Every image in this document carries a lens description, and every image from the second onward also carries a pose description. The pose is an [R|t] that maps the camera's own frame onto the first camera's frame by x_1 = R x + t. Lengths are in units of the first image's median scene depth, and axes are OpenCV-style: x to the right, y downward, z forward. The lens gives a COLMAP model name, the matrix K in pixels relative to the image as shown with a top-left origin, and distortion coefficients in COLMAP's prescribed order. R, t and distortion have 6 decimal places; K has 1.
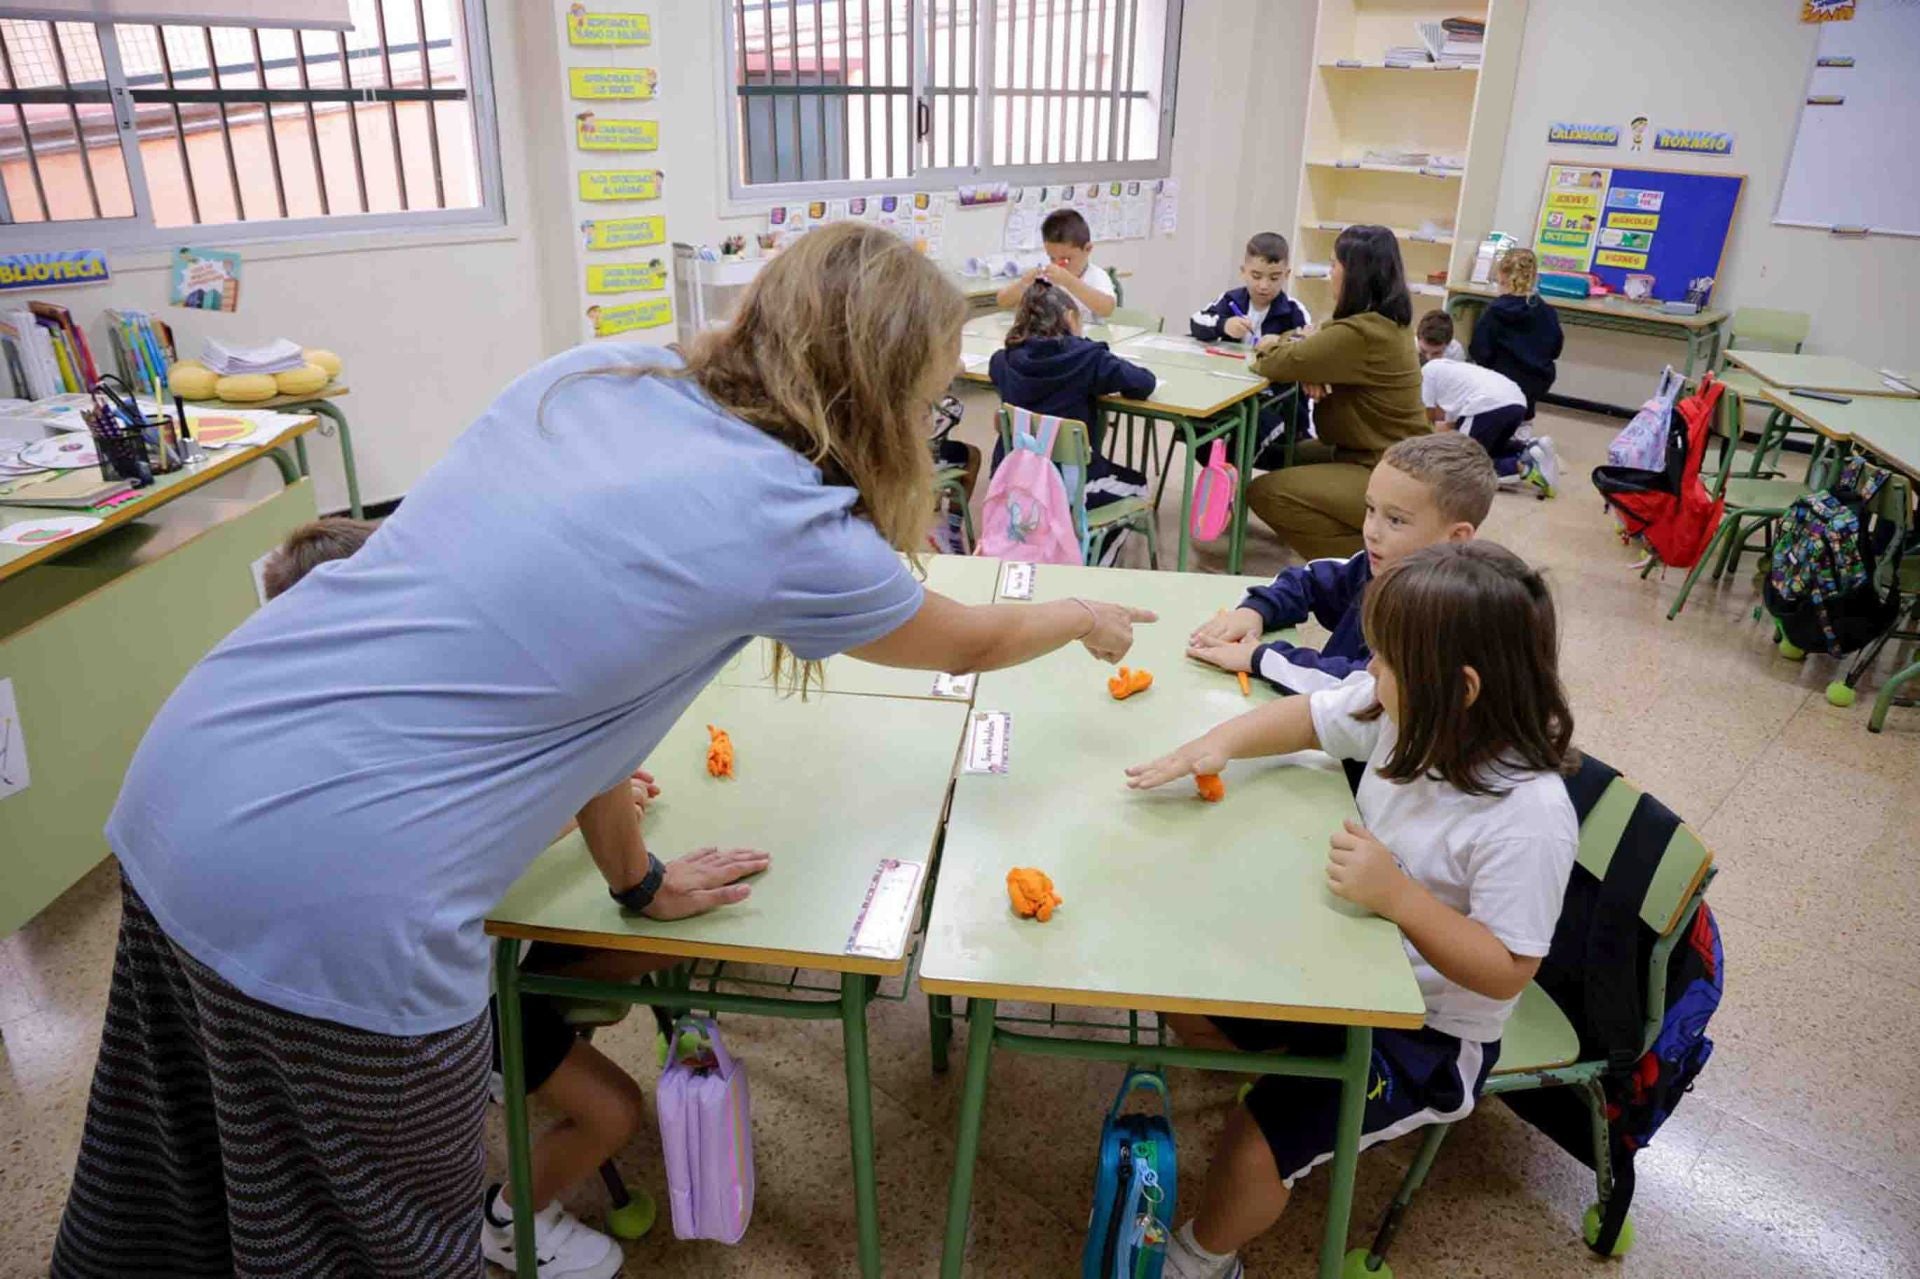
lens RADIAL K [[1293.0, 0, 961.1], [0, 1293.0, 652.4], [0, 0, 1]] dist [-0.095983, 0.058936]
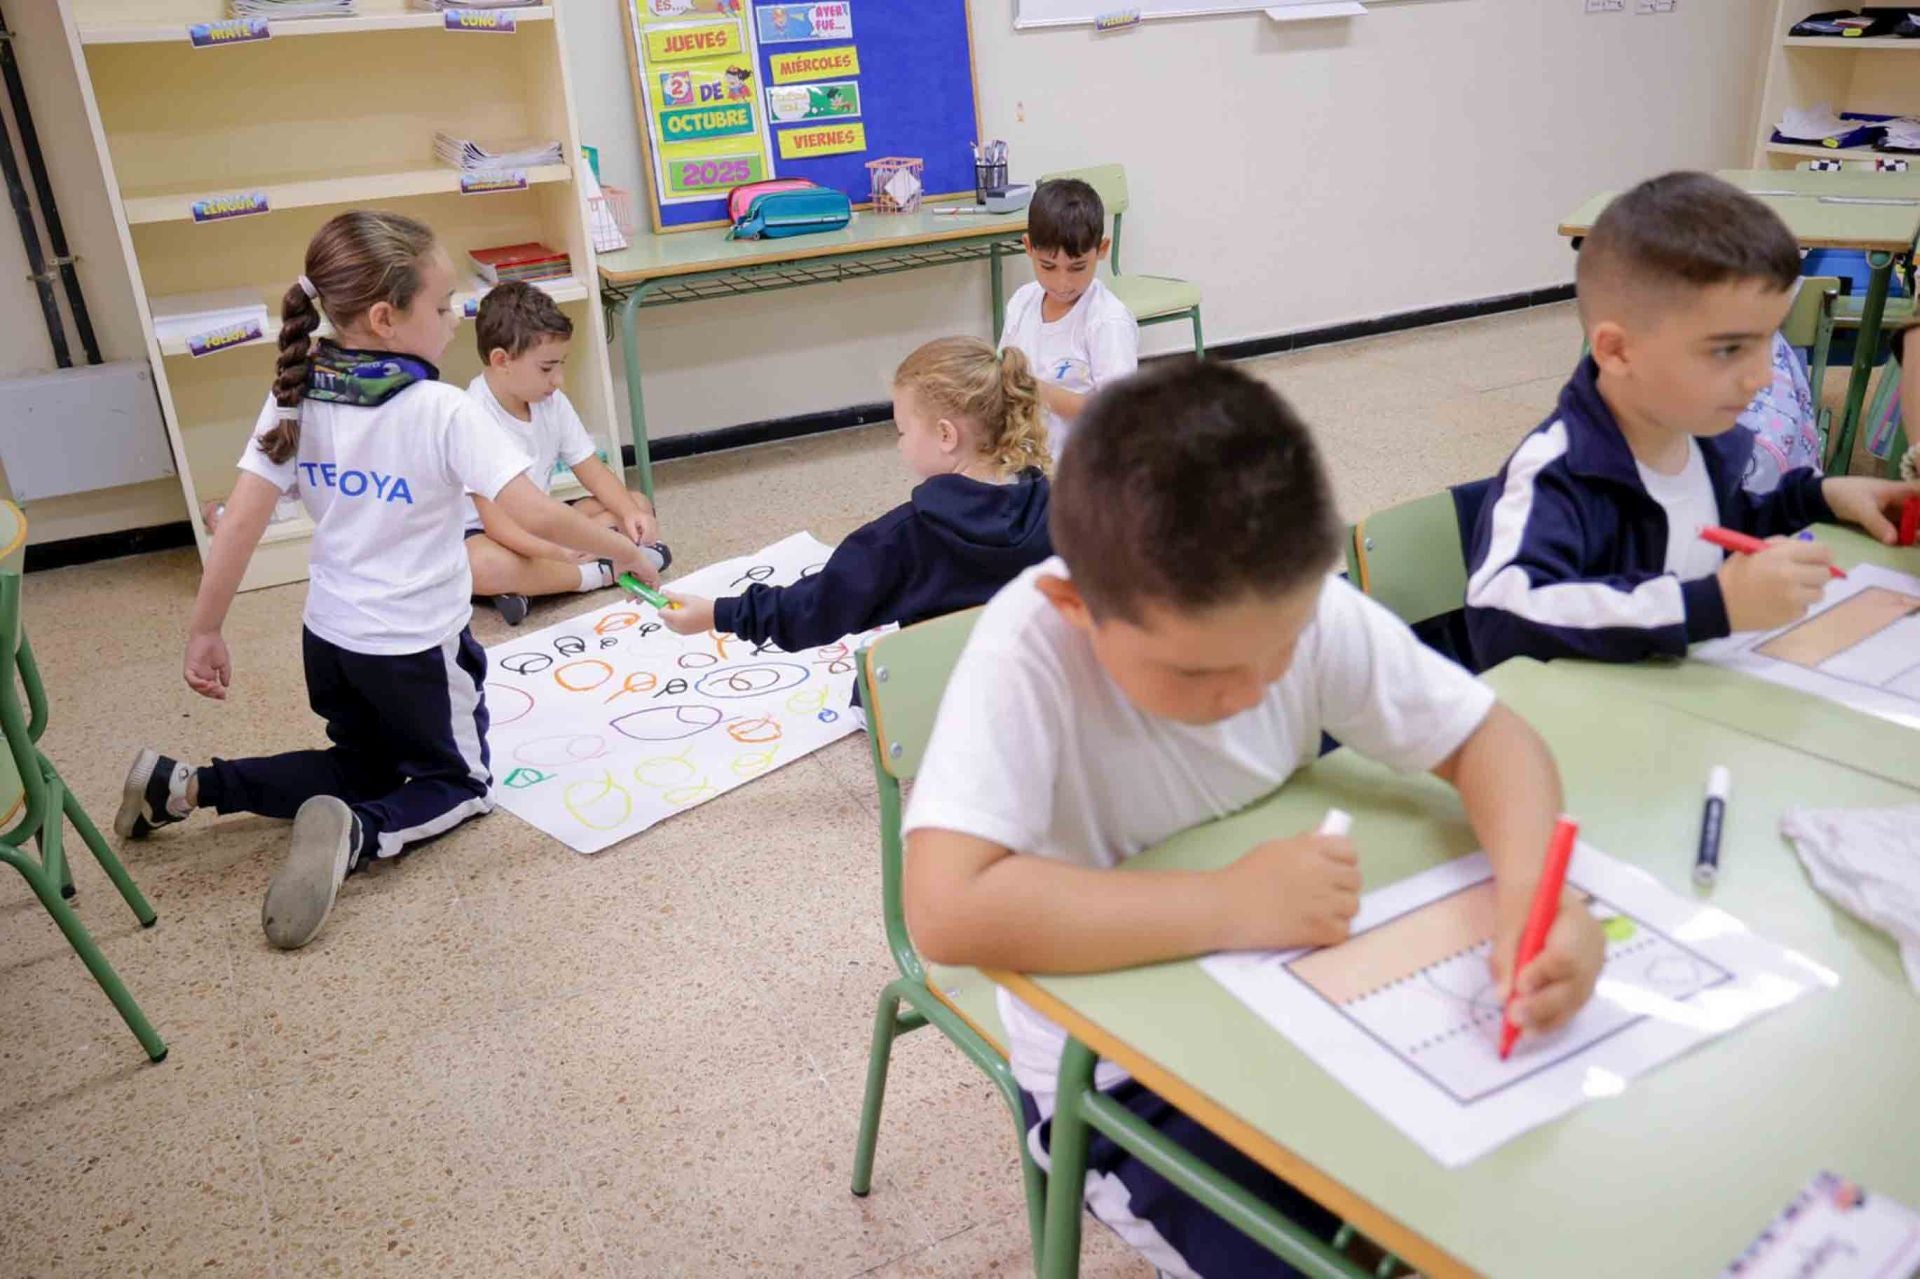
lens RADIAL K [[1634.6, 0, 960.0], [0, 1634.6, 639.5], [0, 0, 1]] dist [-0.062101, 0.161396]
pose [[0.318551, -0.410500, 0.854409, -0.115127], [0.432525, 0.865007, 0.254333, -0.290114], [-0.843474, 0.288536, 0.453100, 0.732325]]
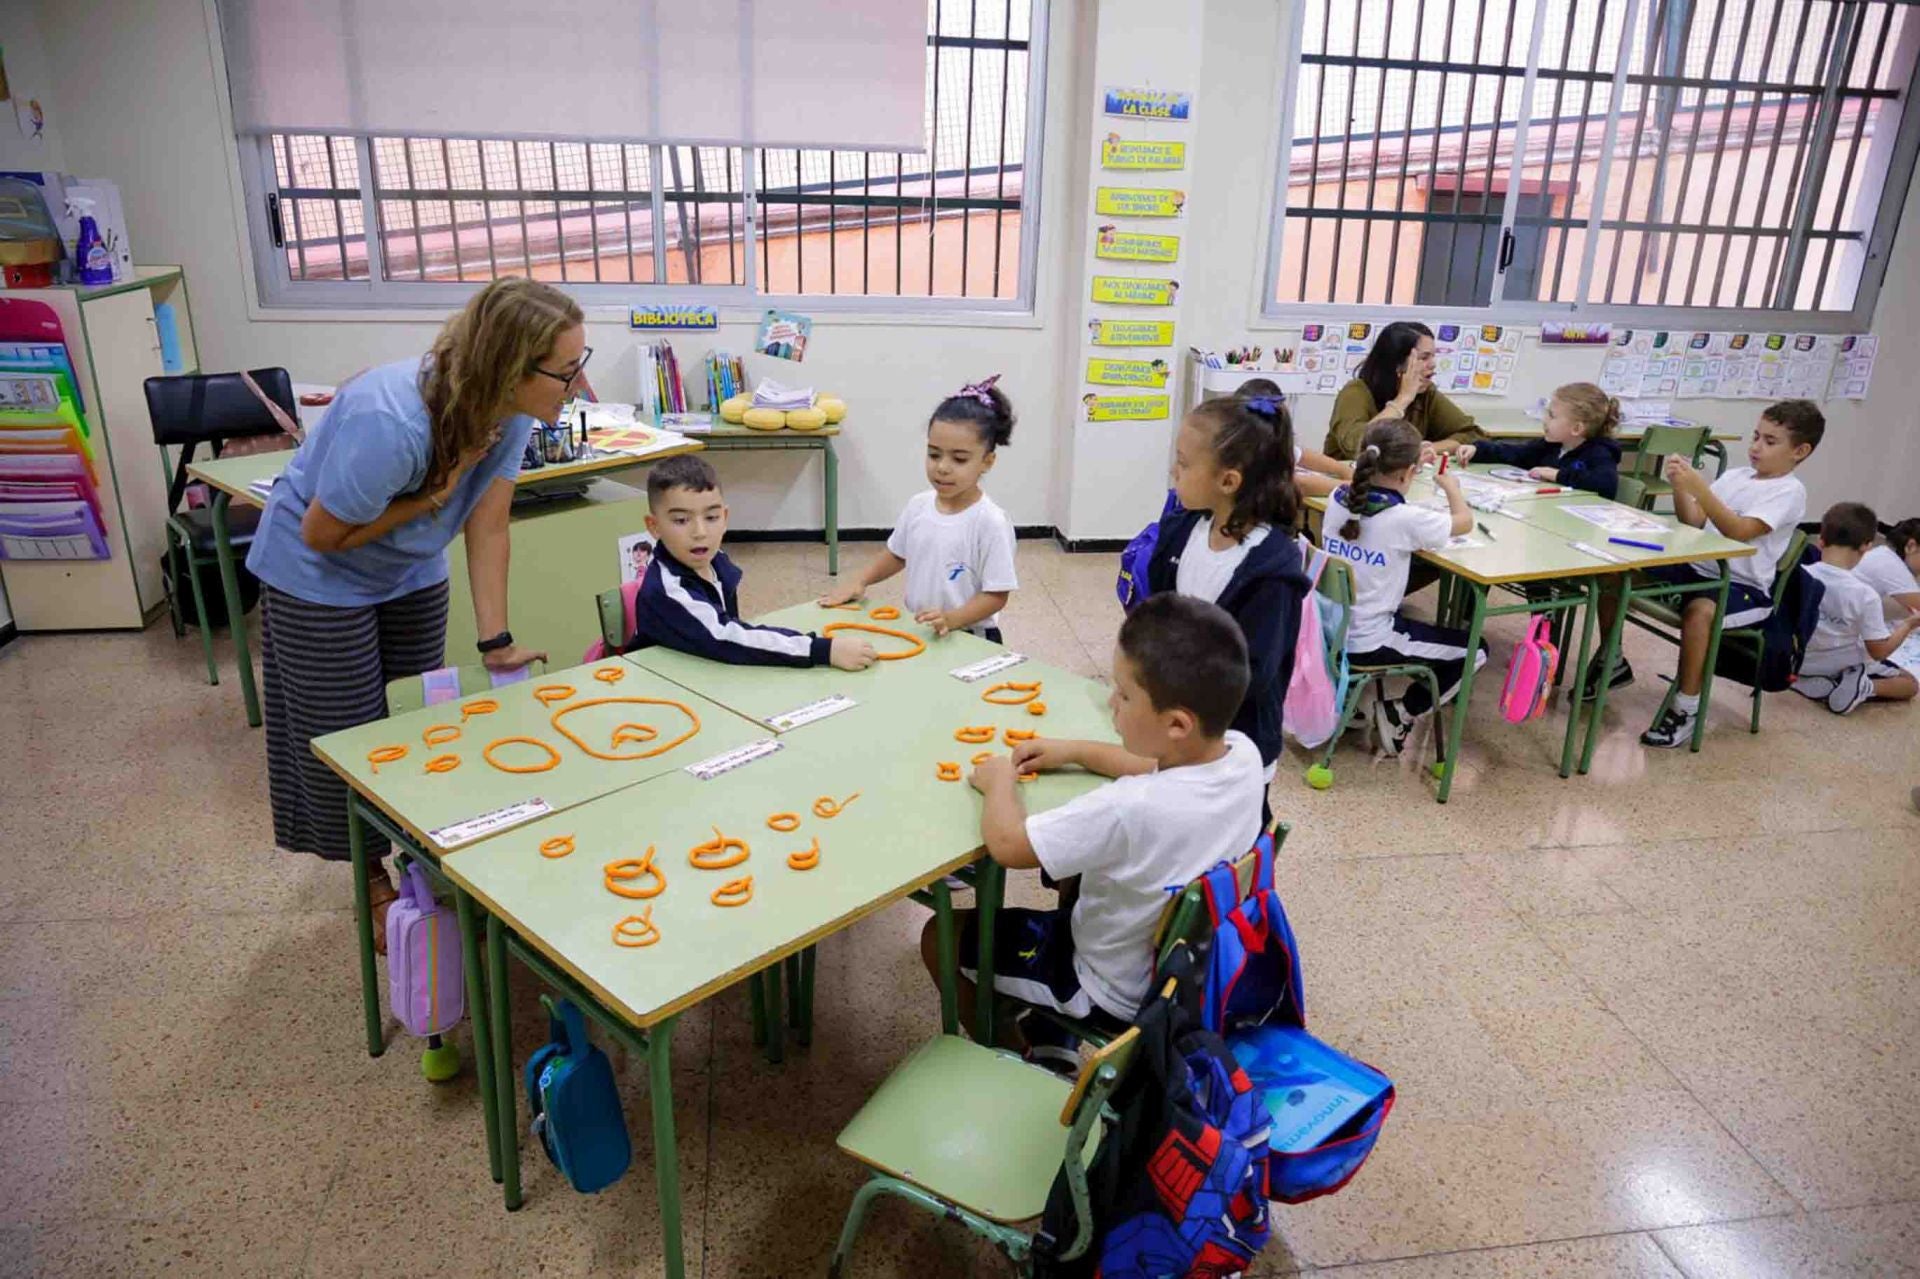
lens RADIAL K [[1308.2, 0, 969.0], [0, 1308.2, 647.4], [0, 0, 1]] dist [-0.099450, 0.072513]
pose [[0.796159, 0.219824, -0.563745, 0.249742], [-0.262209, 0.964993, 0.005974, -0.027802], [0.545324, 0.143063, 0.825927, 0.022900]]
